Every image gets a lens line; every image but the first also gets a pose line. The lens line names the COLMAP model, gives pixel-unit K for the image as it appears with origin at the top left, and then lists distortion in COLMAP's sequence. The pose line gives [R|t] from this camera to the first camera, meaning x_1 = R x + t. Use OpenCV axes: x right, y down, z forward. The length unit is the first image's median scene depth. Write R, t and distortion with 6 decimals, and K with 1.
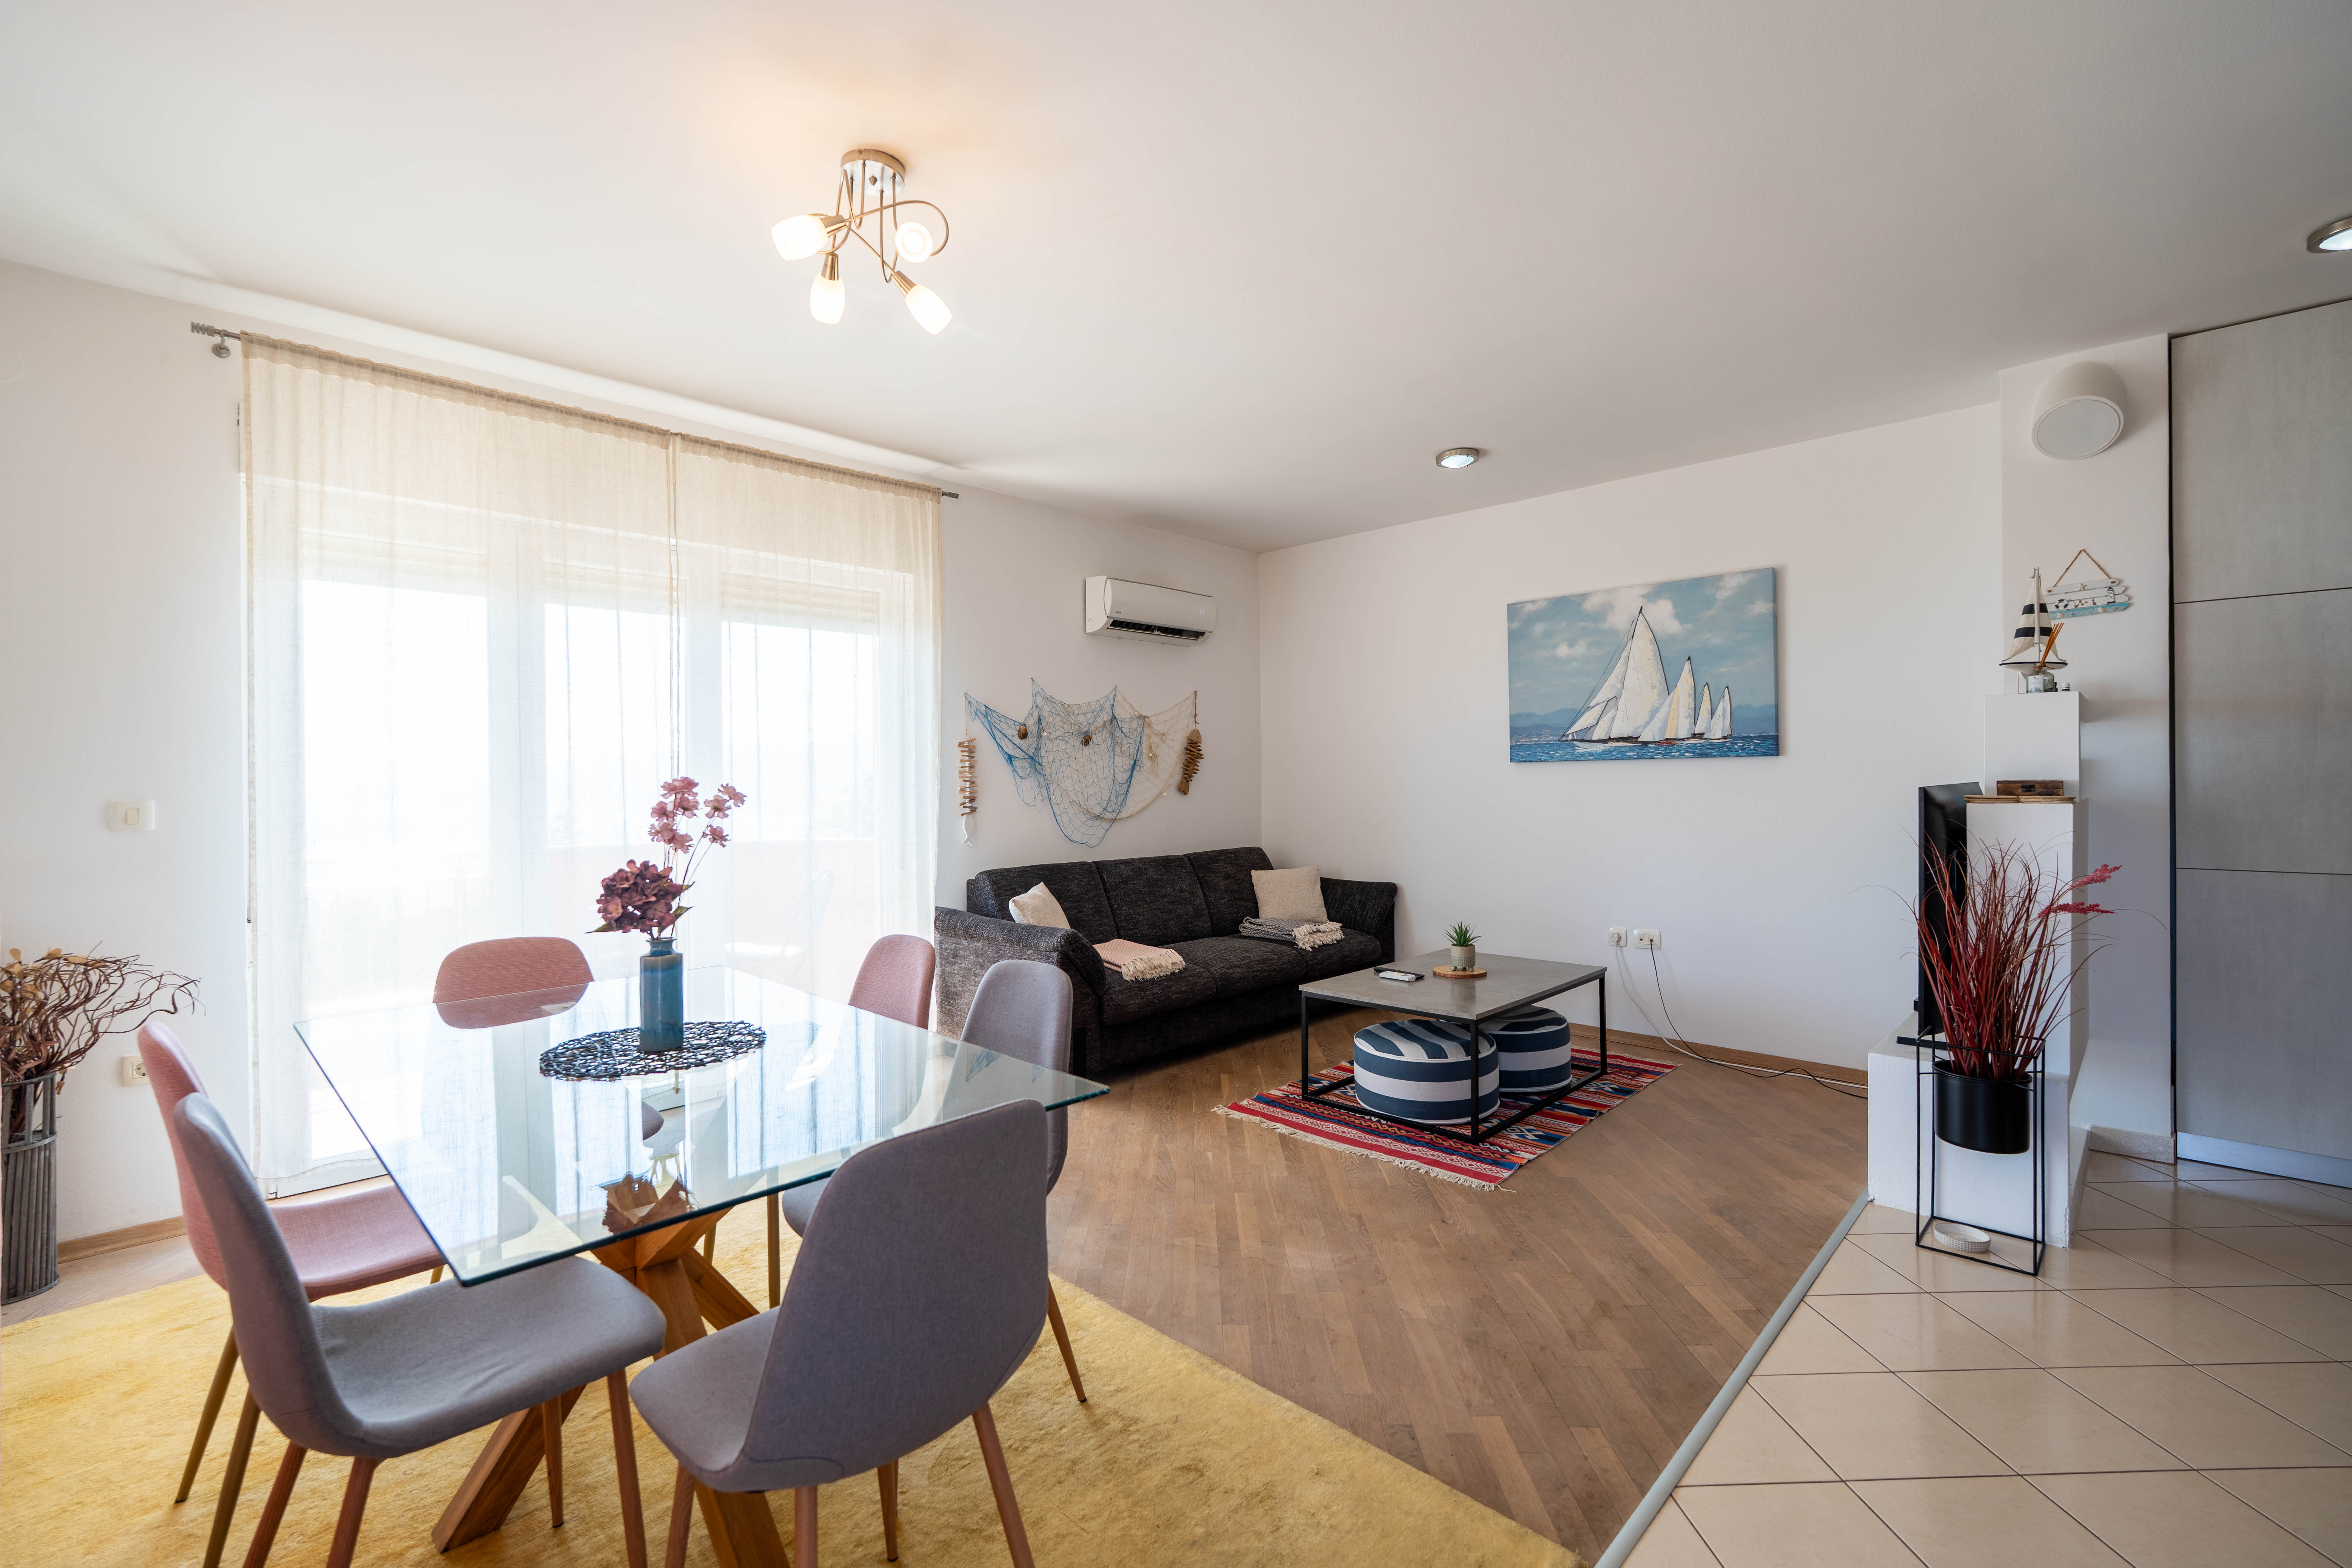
lens RADIAL K [[1025.7, 0, 1172.1], [0, 1025.7, 781.4], [0, 0, 1]] dist [-0.001906, 0.000491]
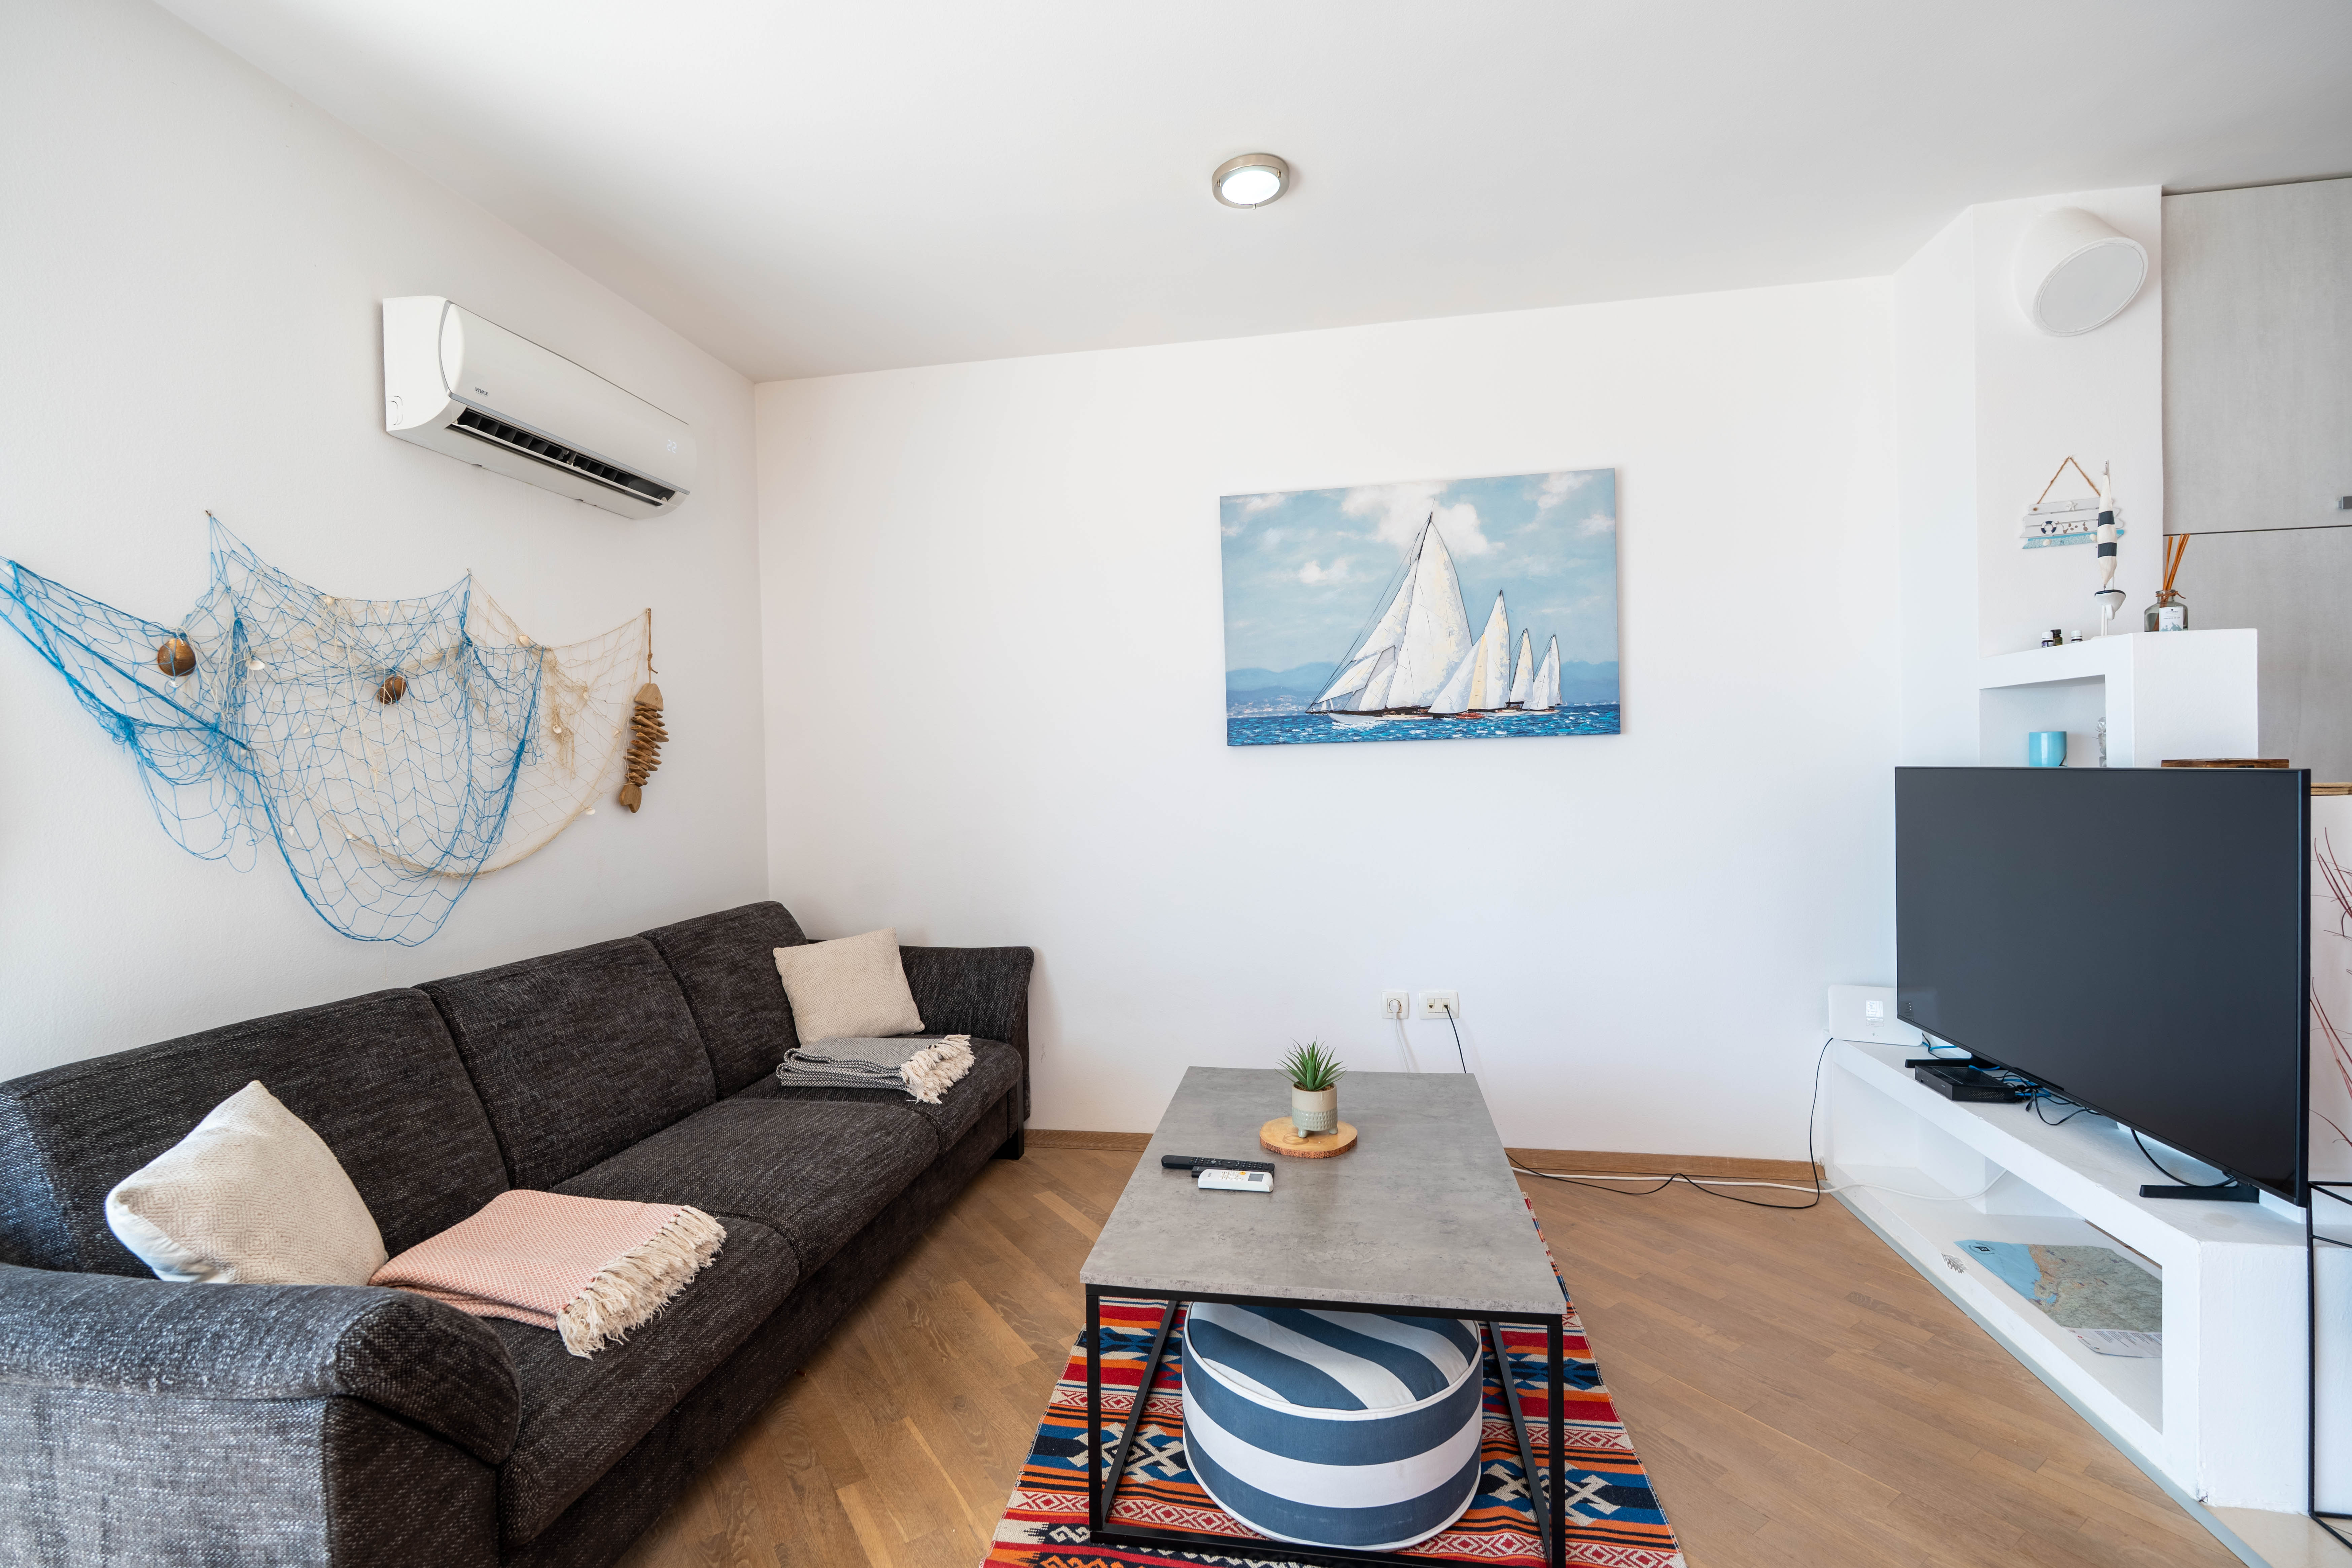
lens RADIAL K [[1025.8, 0, 1172.1], [0, 1025.8, 781.4], [0, 0, 1]] dist [-0.001906, 0.000491]
pose [[0.825947, -0.015659, 0.563531, -0.062383], [0.015467, 0.999867, 0.005115, -0.000331], [-0.563536, 0.004492, 0.826079, 0.522719]]
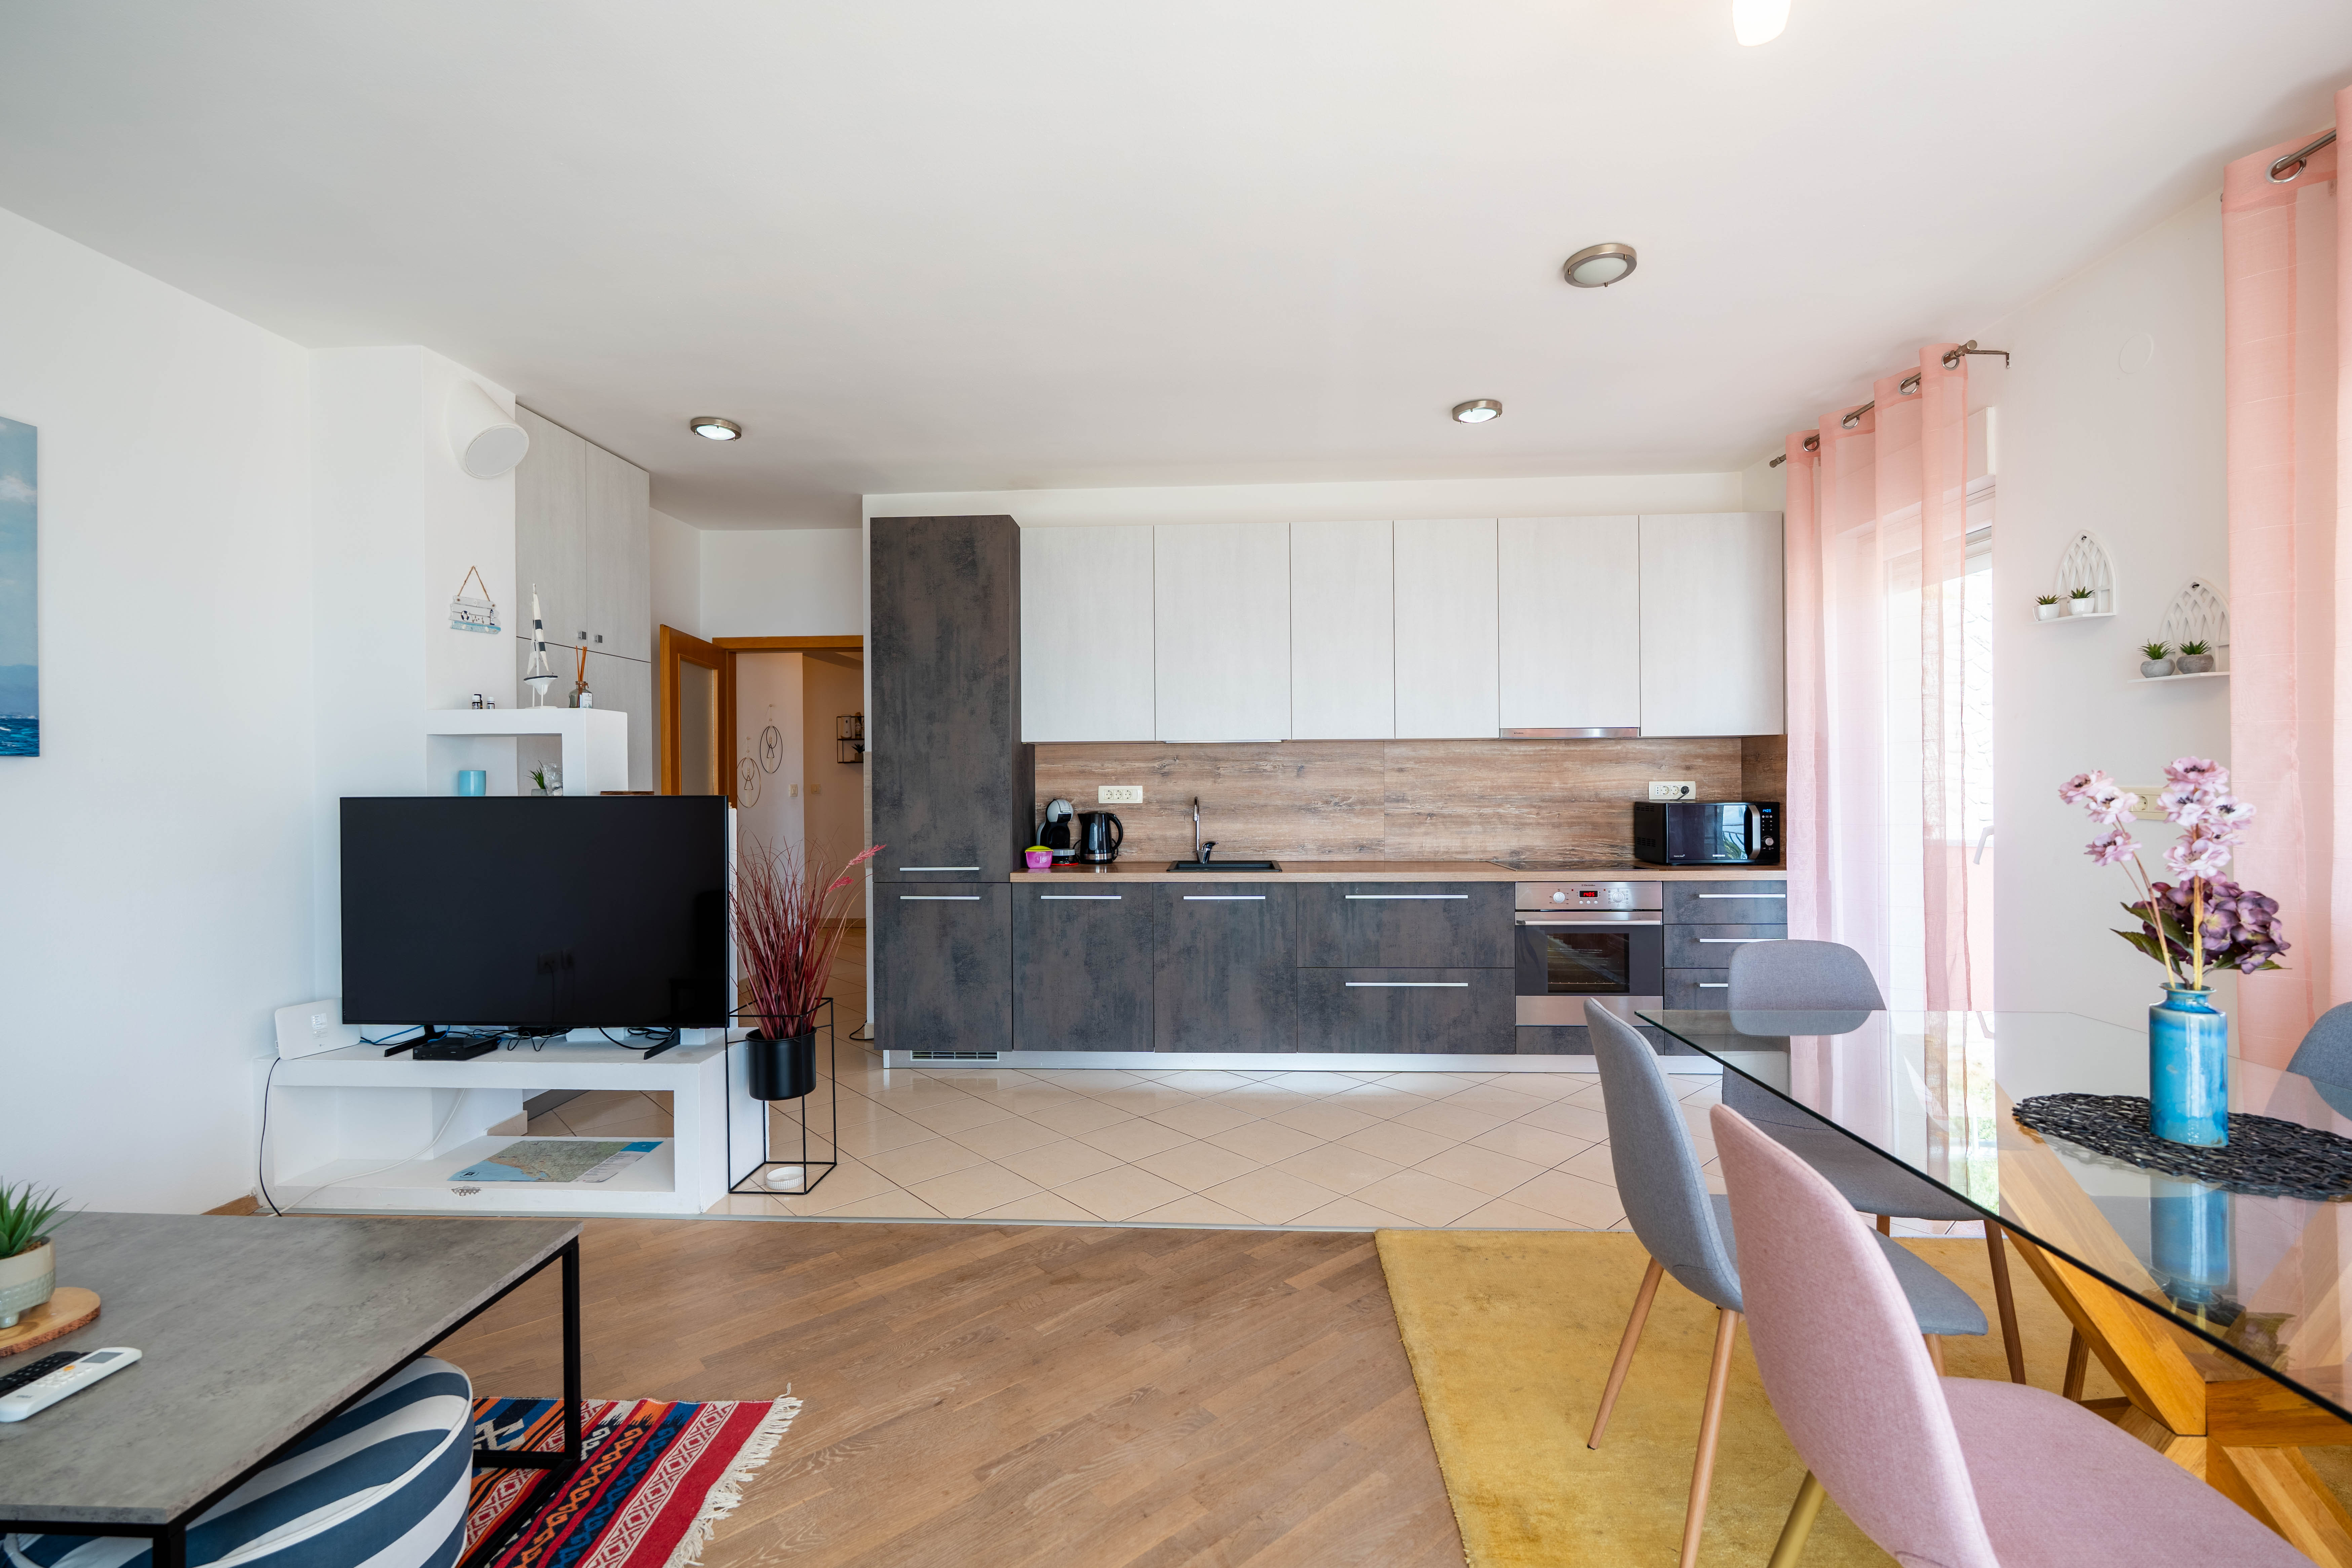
lens RADIAL K [[1025.8, 0, 1172.1], [0, 1025.8, 781.4], [0, 0, 1]] dist [-0.001906, 0.000491]
pose [[-0.656589, 0.014180, 0.754115, -0.229431], [0.017666, 0.999838, -0.003420, 0.002010], [-0.754042, 0.011077, -0.656733, 0.800301]]
